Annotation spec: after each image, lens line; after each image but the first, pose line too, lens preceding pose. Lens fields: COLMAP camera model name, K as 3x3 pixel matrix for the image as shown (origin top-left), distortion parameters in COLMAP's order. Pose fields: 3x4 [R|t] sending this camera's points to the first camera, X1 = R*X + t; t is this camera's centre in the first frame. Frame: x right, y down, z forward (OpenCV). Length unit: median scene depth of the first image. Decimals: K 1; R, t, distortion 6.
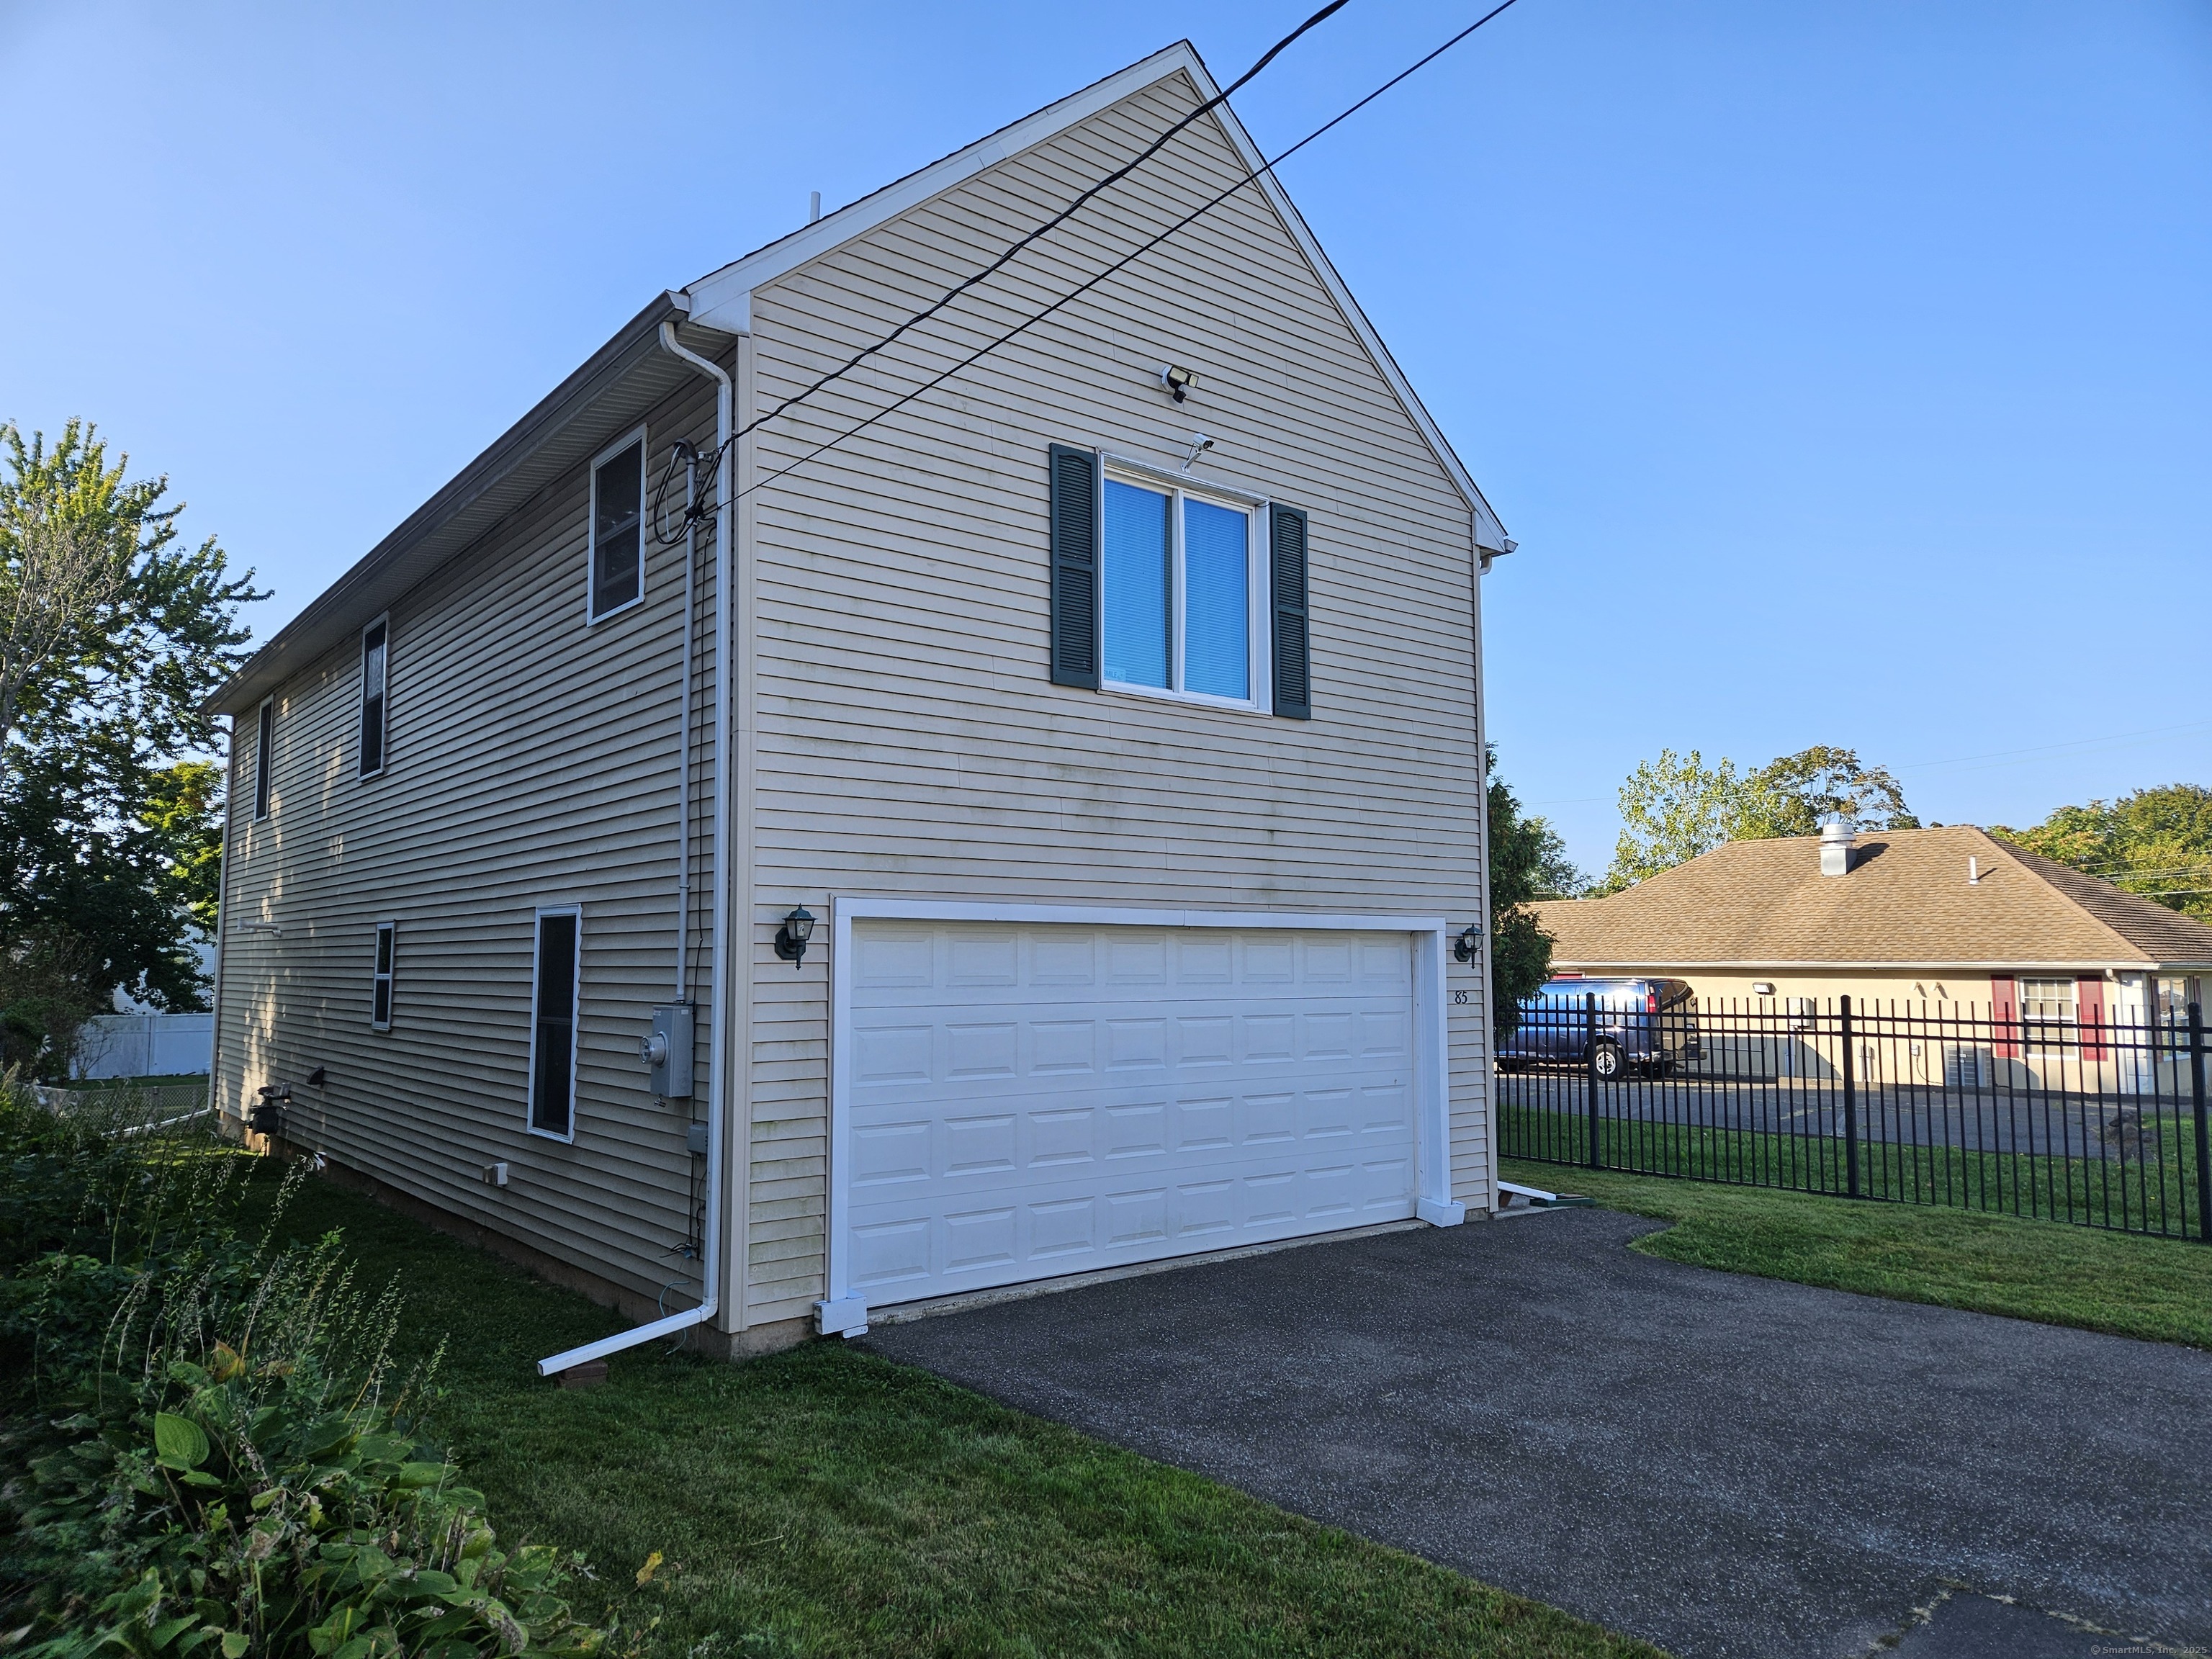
lens RADIAL K [[1489.3, 0, 1099.4], [0, 1489.3, 826.6], [0, 0, 1]] dist [0.054623, -0.046429]
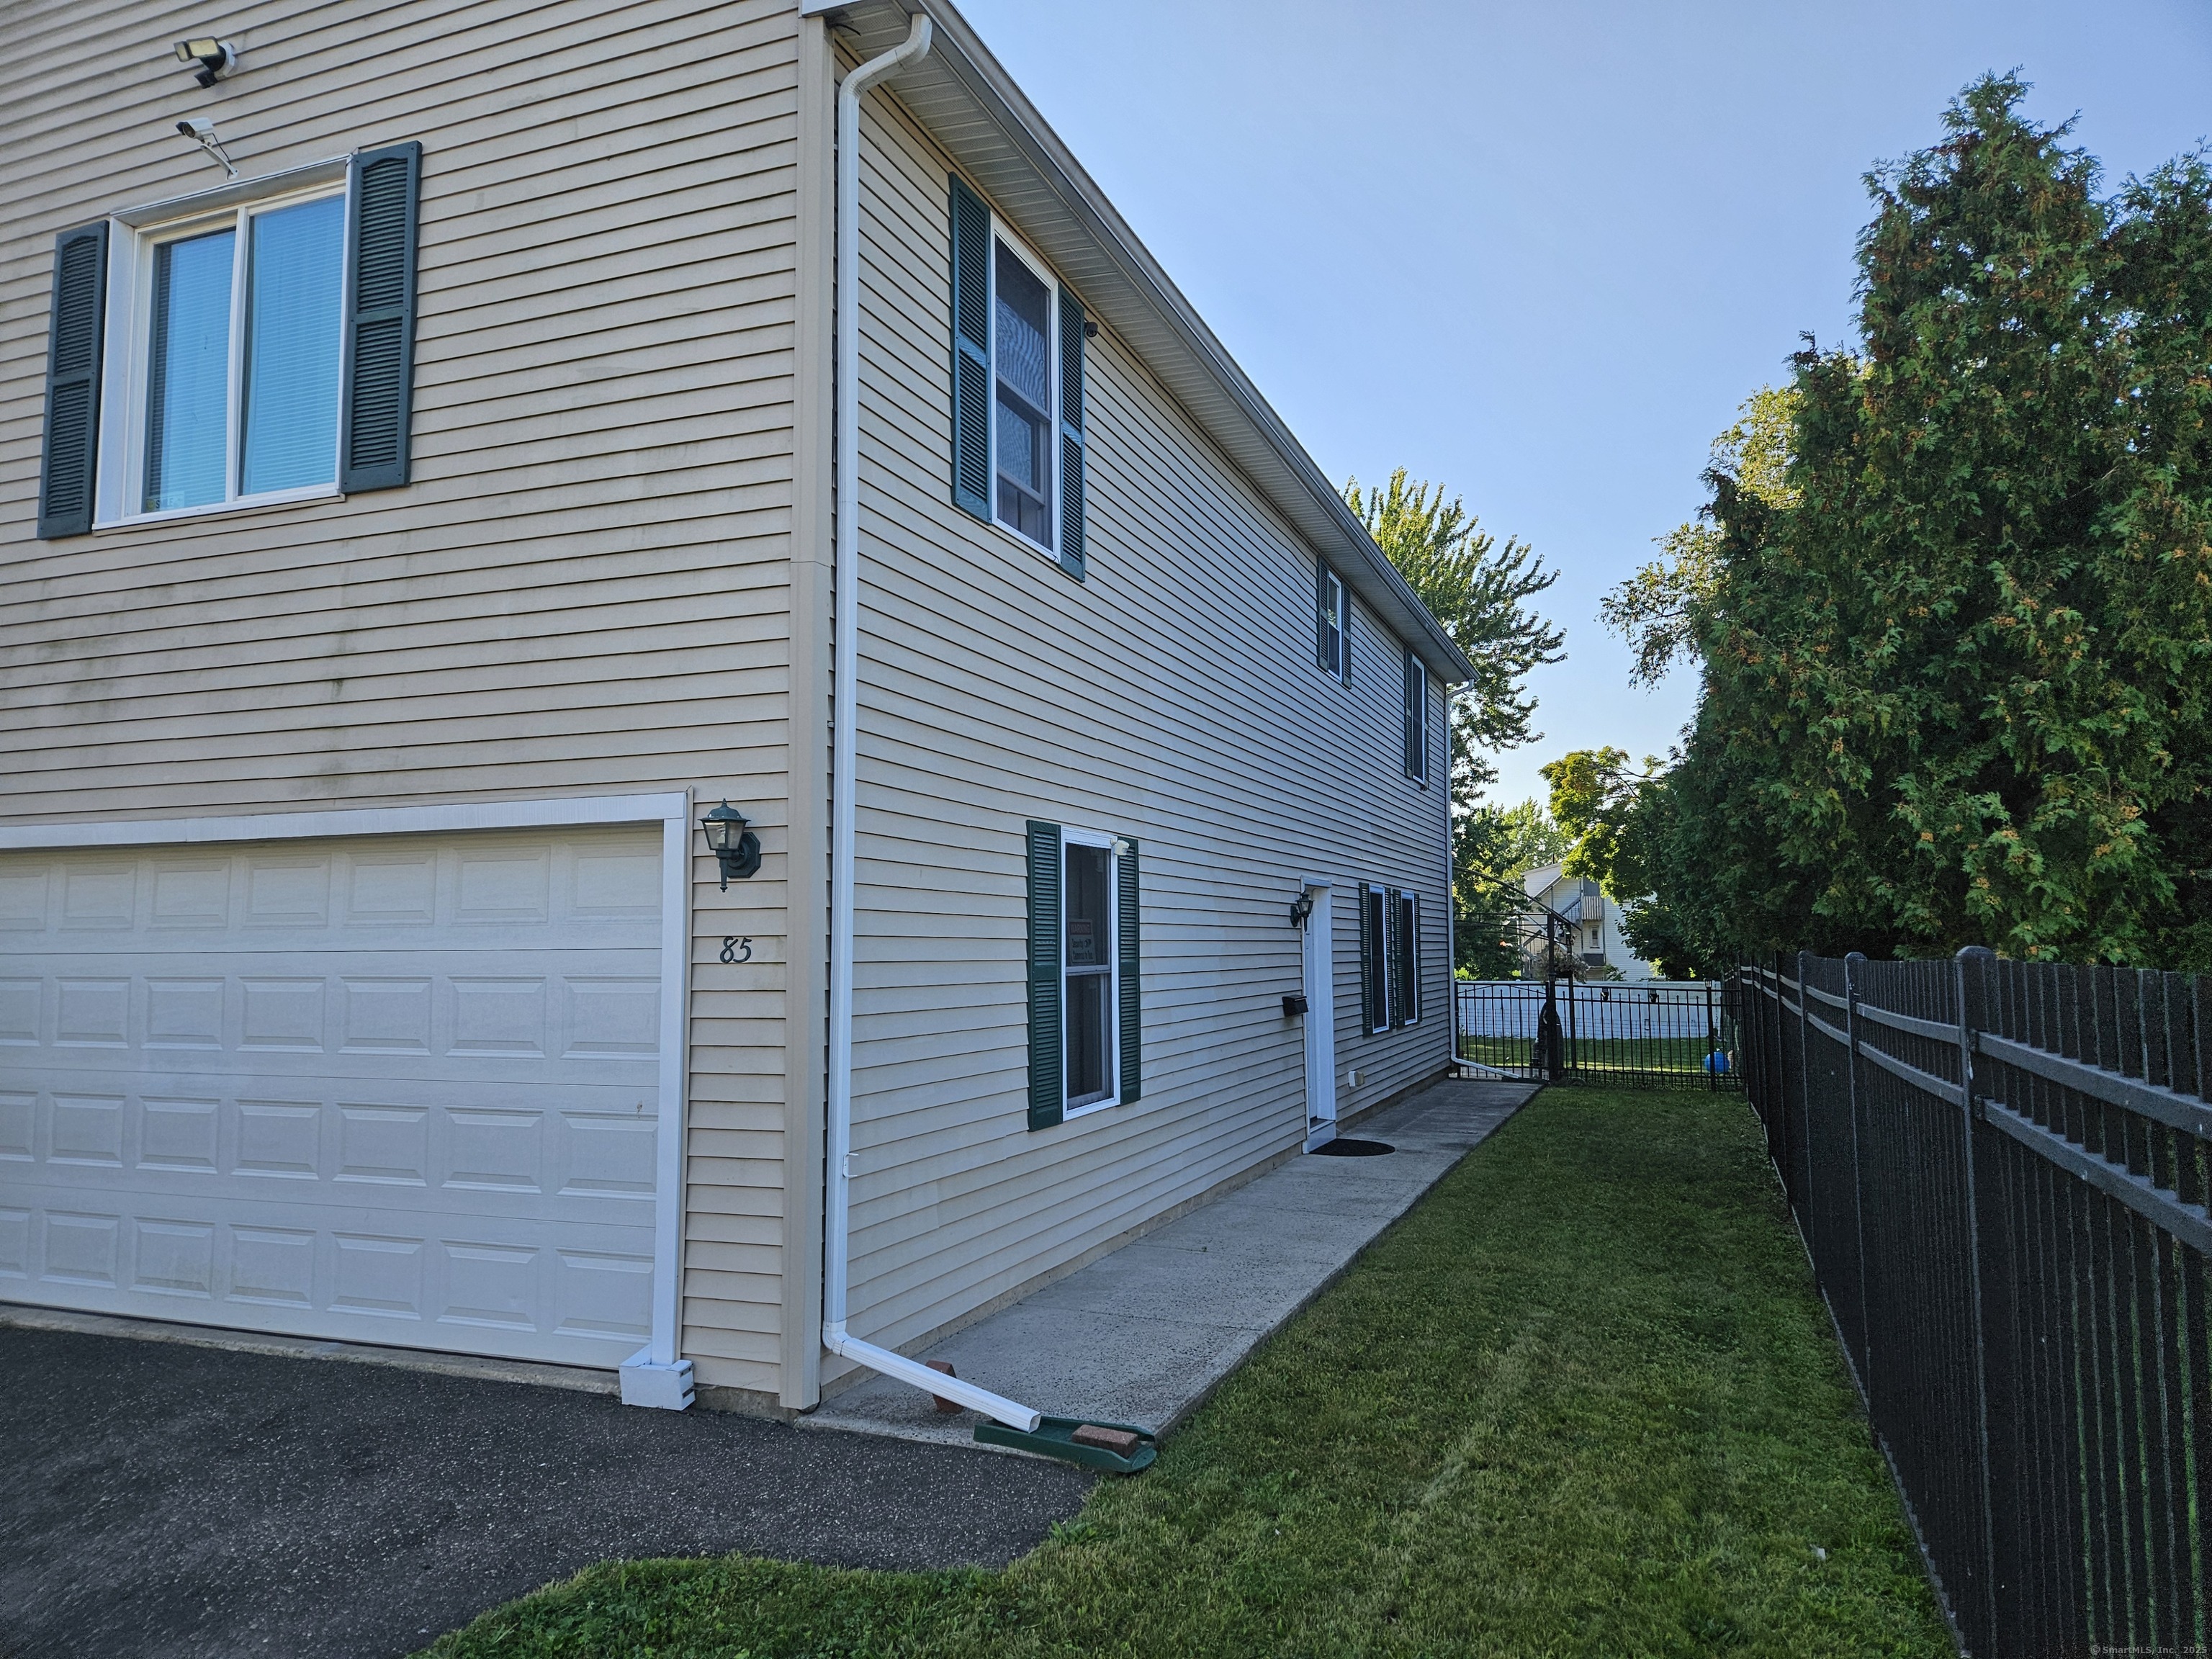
lens RADIAL K [[1489.3, 0, 1109.6], [0, 1489.3, 824.9], [0, 0, 1]] dist [0.054623, -0.046429]
pose [[0.502694, -0.073965, -0.861294, 0.860635], [0.085310, 0.995714, -0.035717, 0.119135], [0.860245, -0.055523, 0.506849, 1.009782]]
